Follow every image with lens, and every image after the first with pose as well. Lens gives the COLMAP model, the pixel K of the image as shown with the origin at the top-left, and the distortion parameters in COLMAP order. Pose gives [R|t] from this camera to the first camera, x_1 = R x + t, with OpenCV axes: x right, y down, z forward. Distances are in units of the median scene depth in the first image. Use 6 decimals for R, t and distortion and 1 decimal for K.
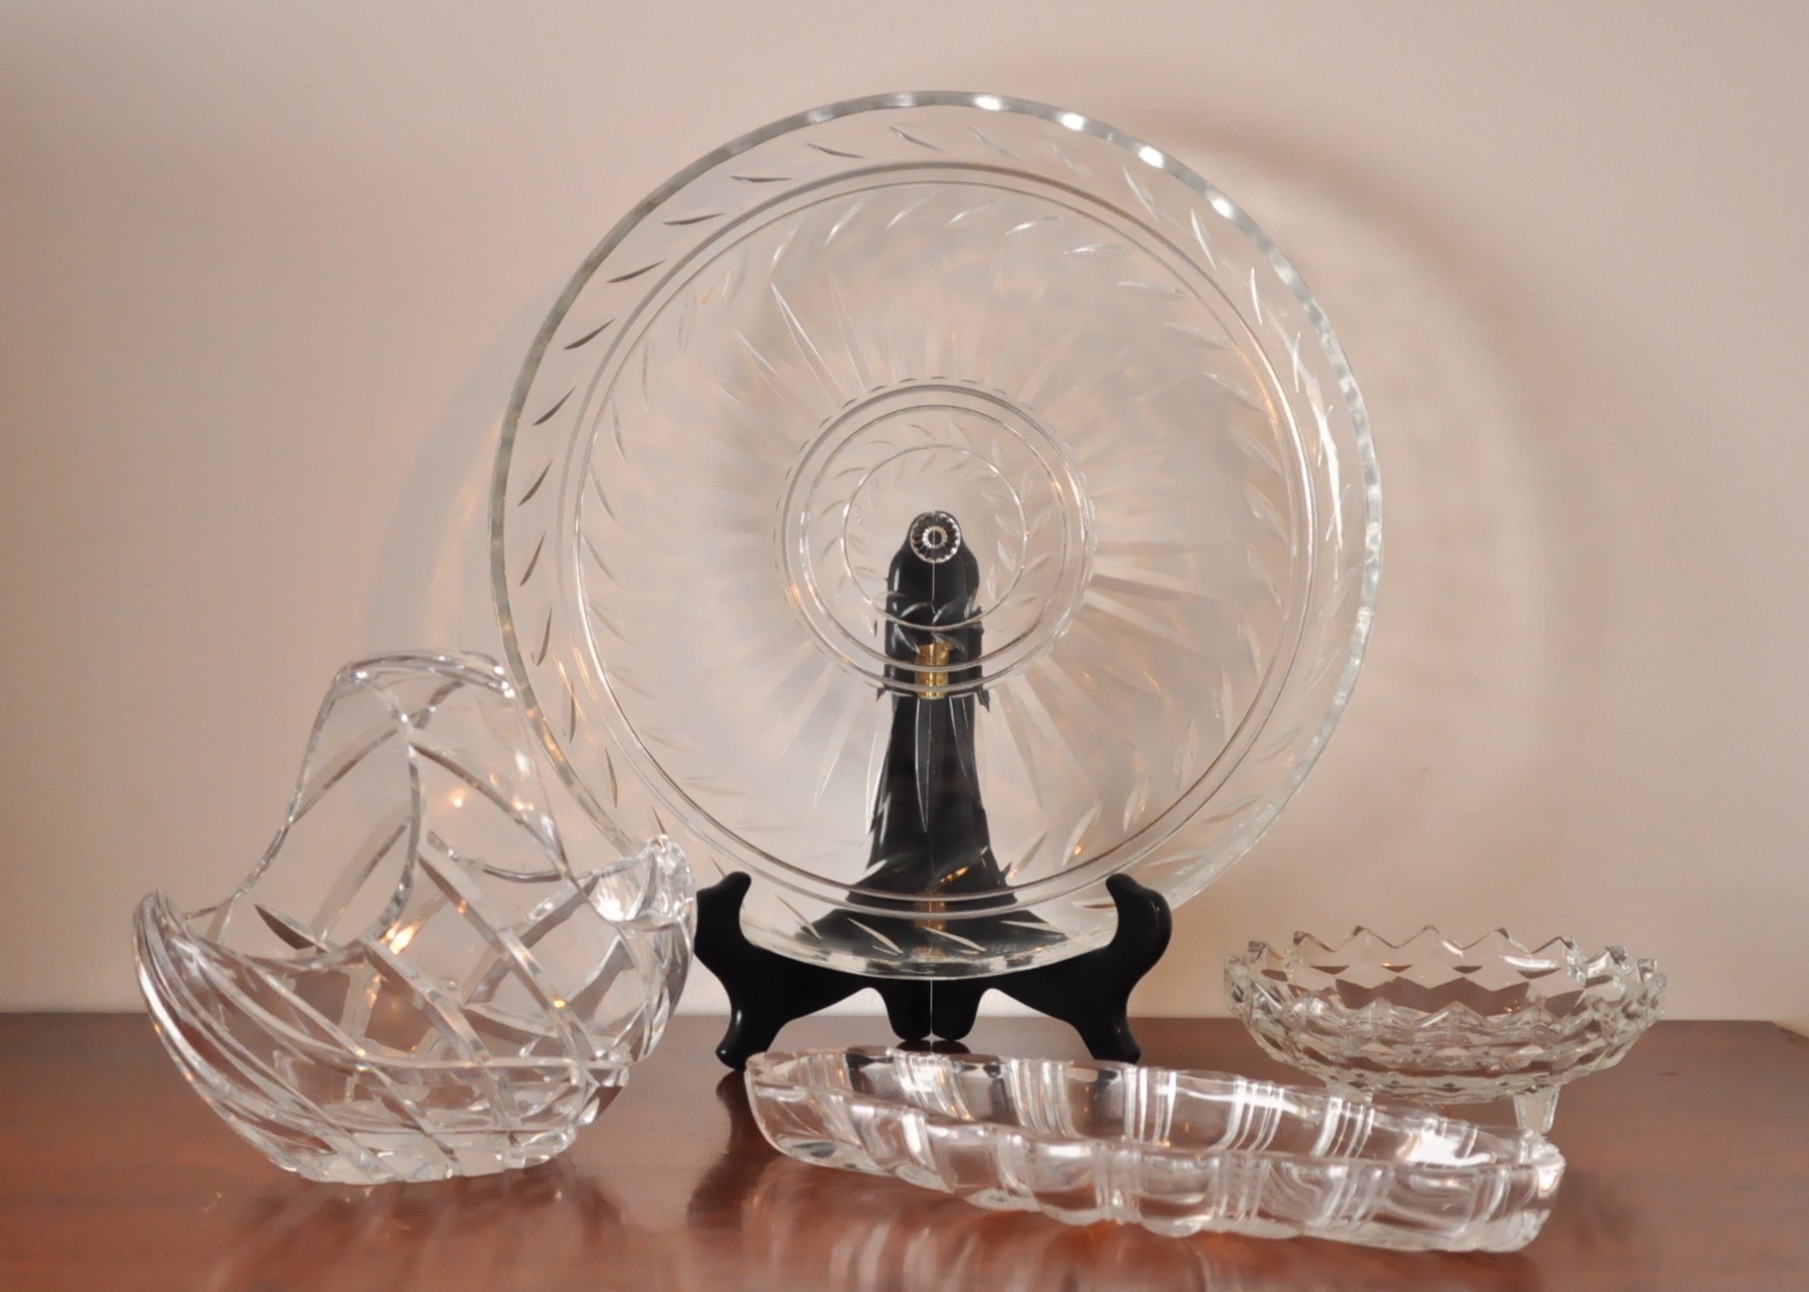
lens RADIAL K [[3939.9, 0, 911.4], [0, 3939.9, 654.9], [0, 0, 1]] dist [0.614772, 0.000000]
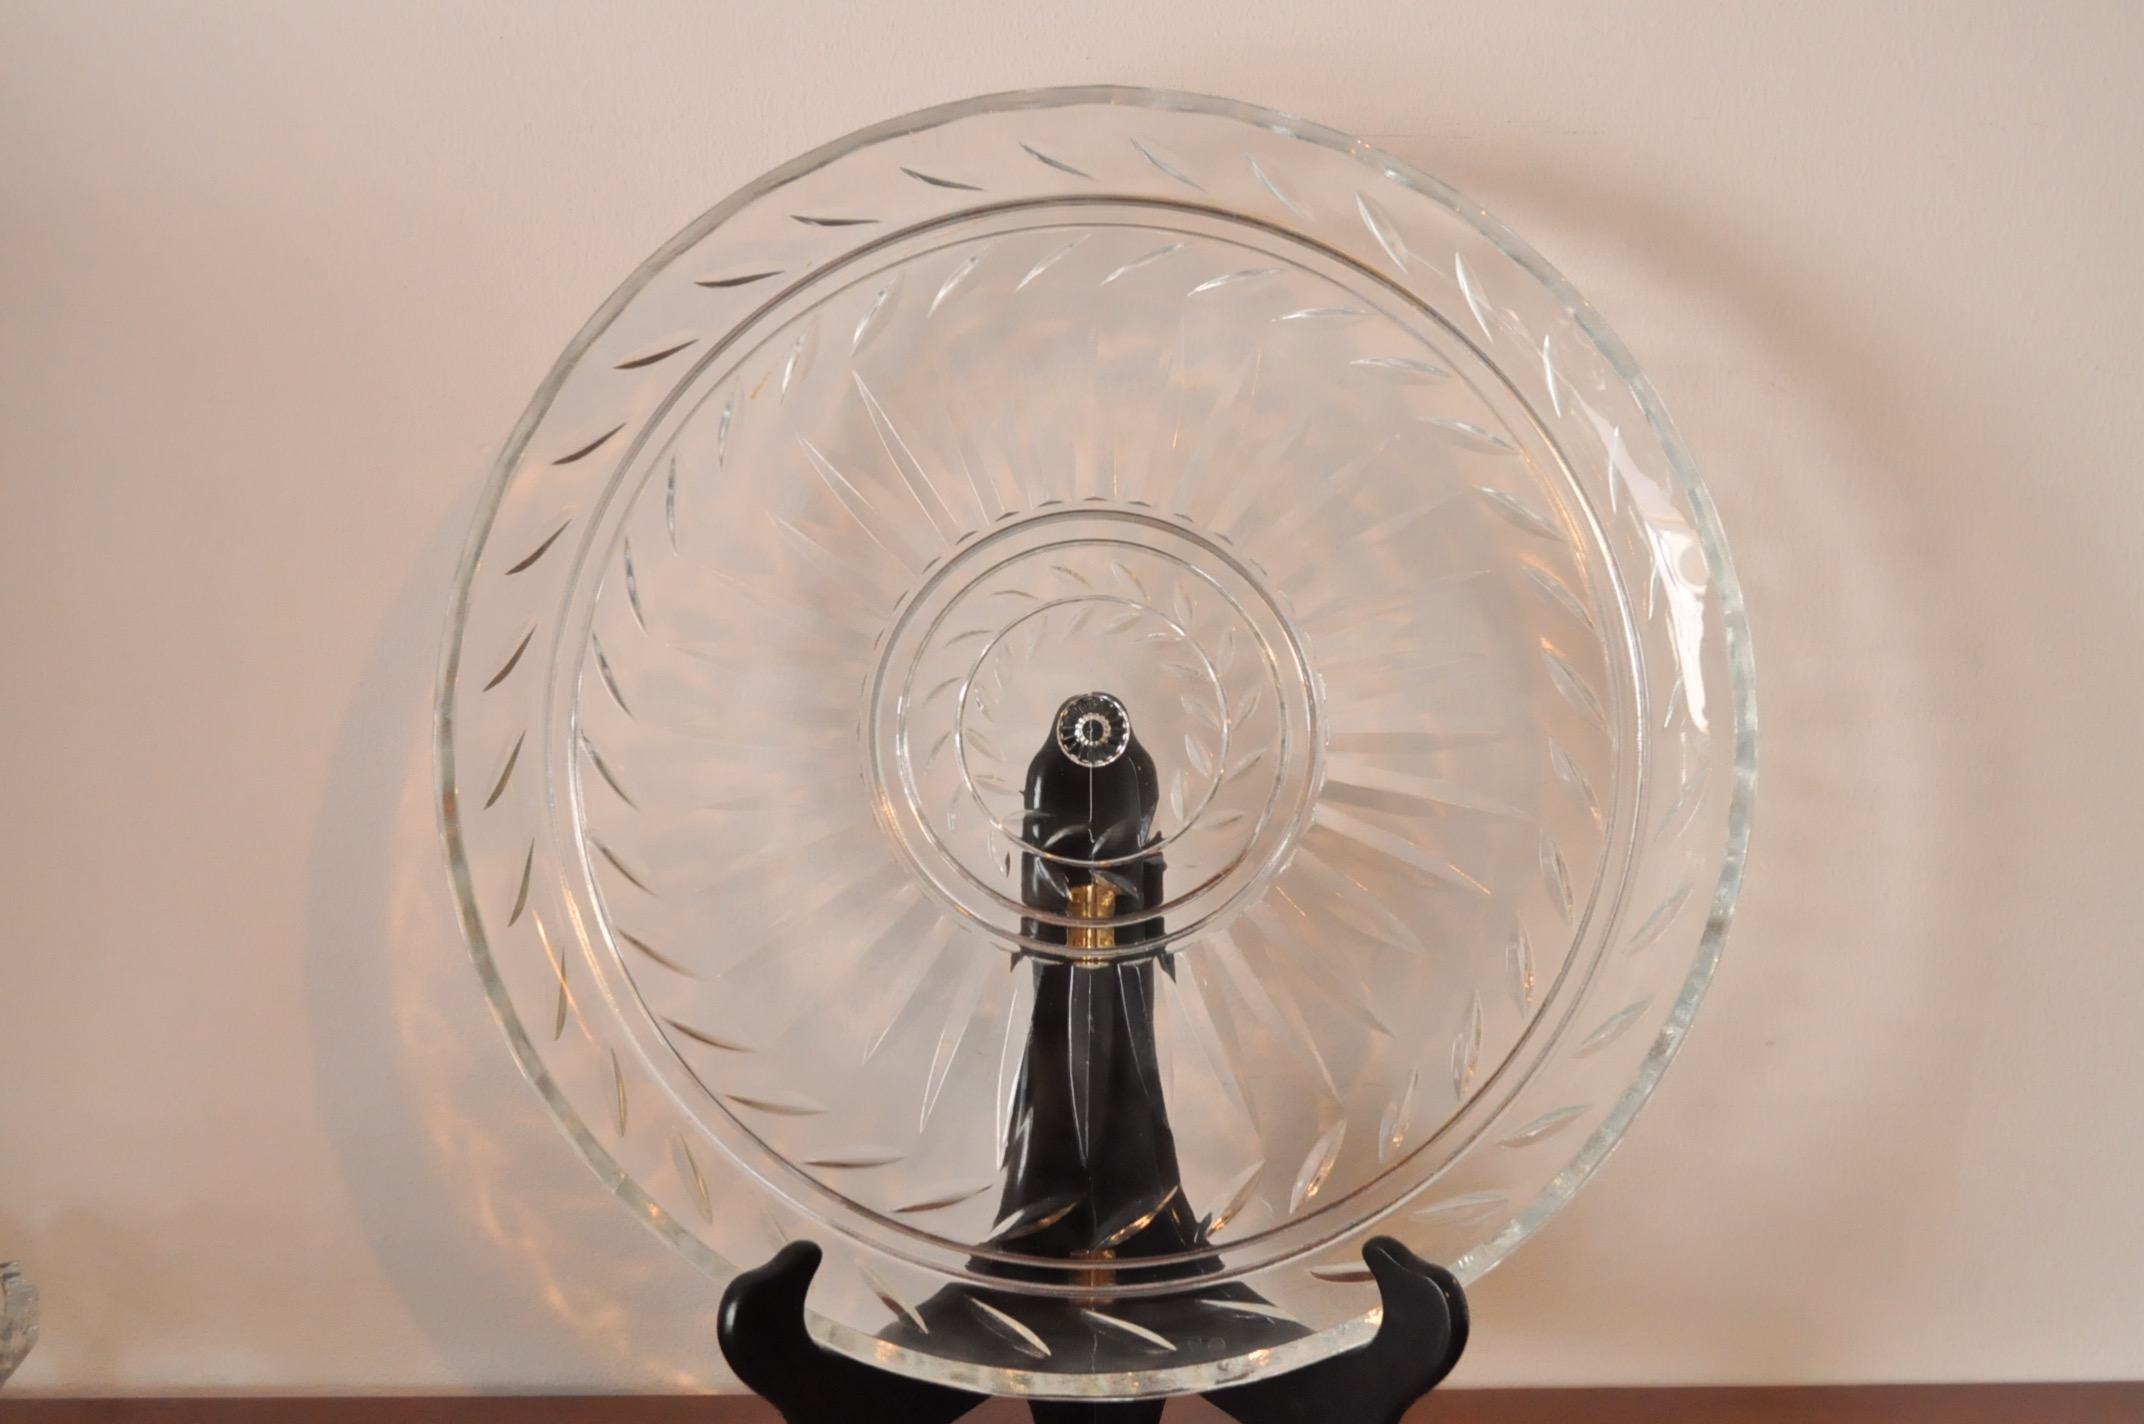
lens RADIAL K [[2584.8, 0, 1071.9], [0, 2584.8, 717.6], [0, 0, 1]] dist [-0.016297, 0.000000]
pose [[0.999895, -0.014439, -0.000906, 0.002780], [0.014397, 0.999240, -0.036232, -0.015721], [0.001428, 0.036215, 0.999343, 0.550848]]
